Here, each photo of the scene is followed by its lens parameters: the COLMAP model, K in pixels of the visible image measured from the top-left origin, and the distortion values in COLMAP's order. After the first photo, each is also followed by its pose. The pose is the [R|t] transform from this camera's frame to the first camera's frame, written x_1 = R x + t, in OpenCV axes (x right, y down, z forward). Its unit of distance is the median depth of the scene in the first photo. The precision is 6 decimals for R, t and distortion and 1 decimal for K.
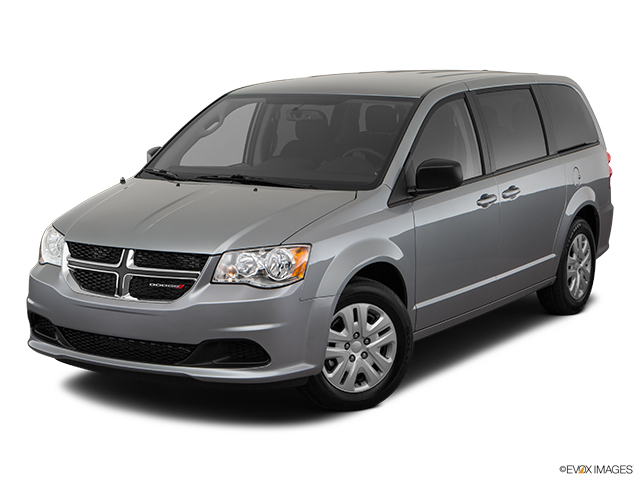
lens RADIAL K [[1219.5, 0, 320.0], [0, 1219.5, 240.0], [0, 0, 1]] dist [0.044579, 0.239720]
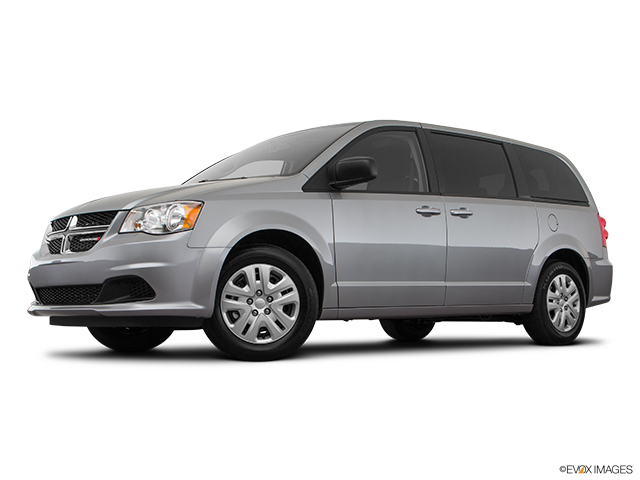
lens RADIAL K [[826.8, 0, 320.0], [0, 826.8, 240.0], [0, 0, 1]] dist [0.002409, 0.009787]
pose [[0.959852, -0.025005, -0.279391, 0.301433], [-0.033960, 0.978333, -0.204231, 0.185966], [0.278444, 0.205520, 0.938206, 0.281703]]
